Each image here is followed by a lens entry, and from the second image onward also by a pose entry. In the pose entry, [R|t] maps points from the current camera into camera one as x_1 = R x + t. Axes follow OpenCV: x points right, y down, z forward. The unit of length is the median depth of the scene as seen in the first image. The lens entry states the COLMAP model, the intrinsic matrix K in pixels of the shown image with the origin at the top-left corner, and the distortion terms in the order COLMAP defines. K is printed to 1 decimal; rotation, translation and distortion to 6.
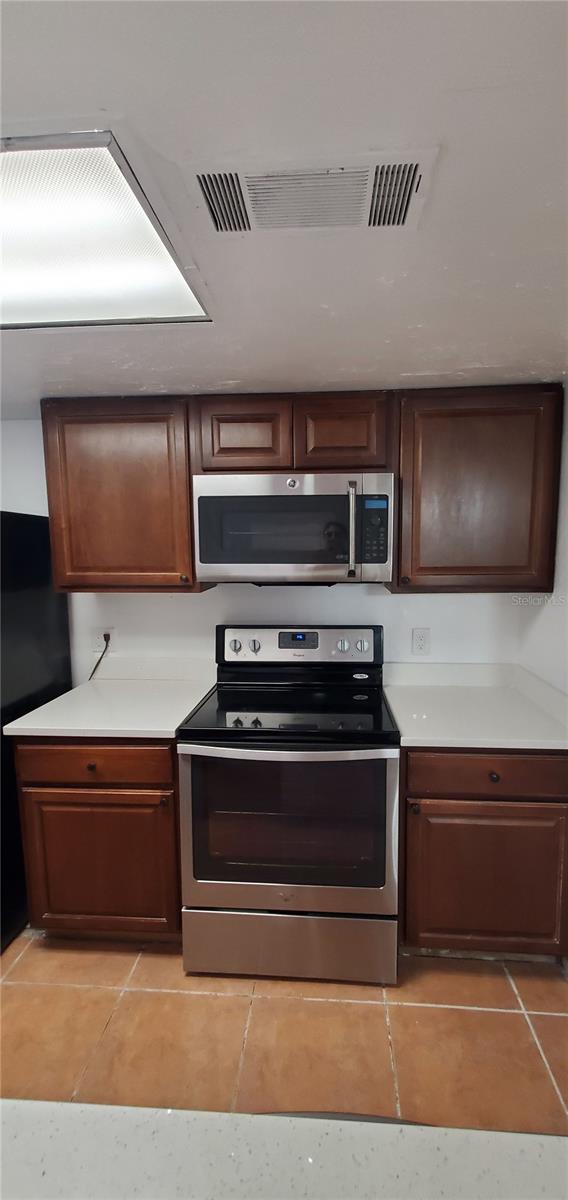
lens RADIAL K [[479.0, 0, 291.8], [0, 479.0, 603.0], [0, 0, 1]] dist [-0.000415, -0.000009]
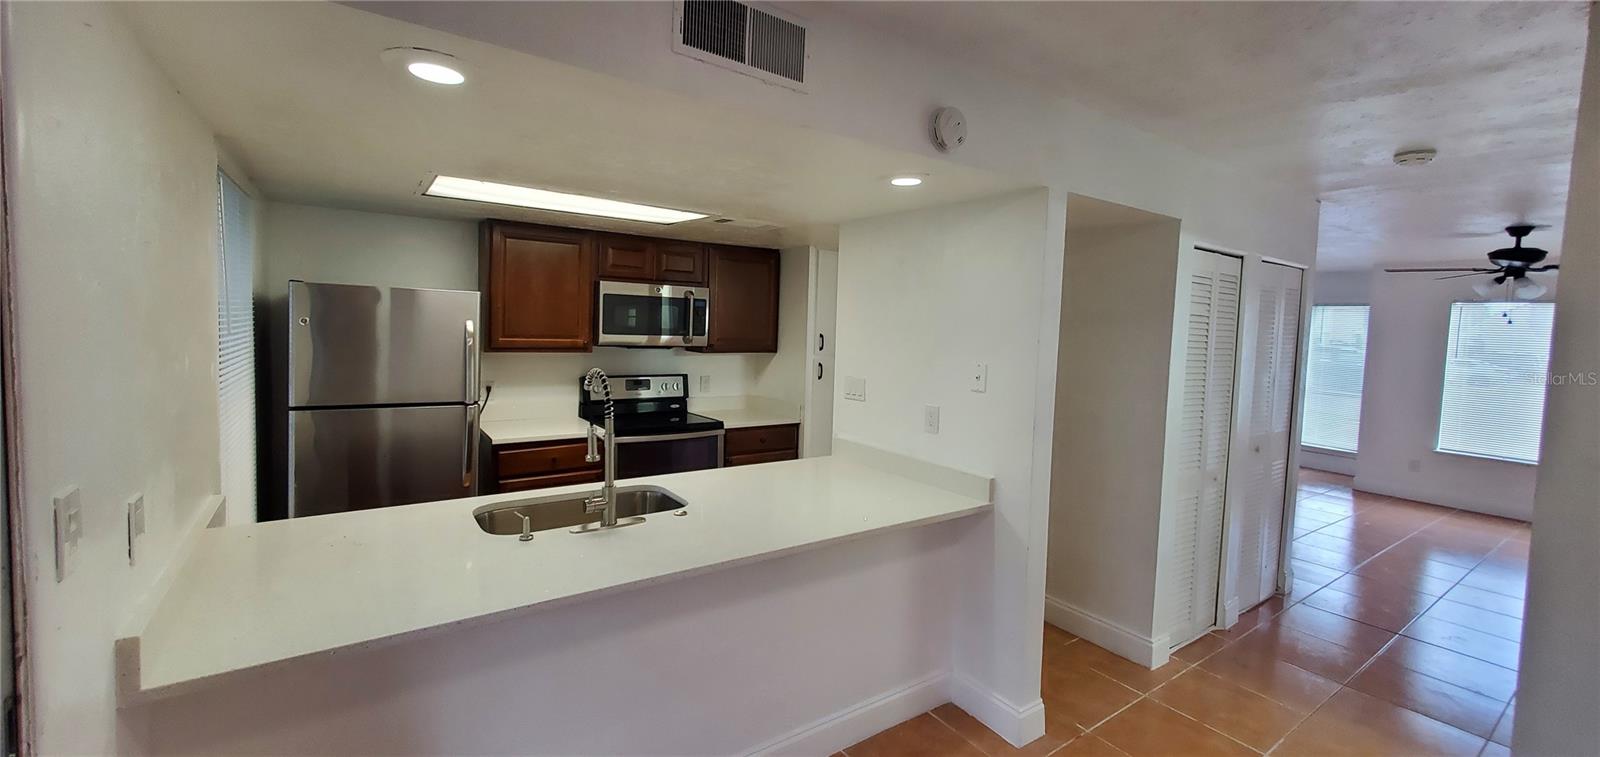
lens RADIAL K [[638.7, 0, 801.6], [0, 638.7, 367.3], [0, 0, 1]] dist [-0.000415, -0.000009]
pose [[0.780802, -0.012372, 0.624655, -0.972426], [0.032490, 0.999255, -0.020820, 0.093180], [-0.623933, 0.036551, 0.780623, -1.059665]]
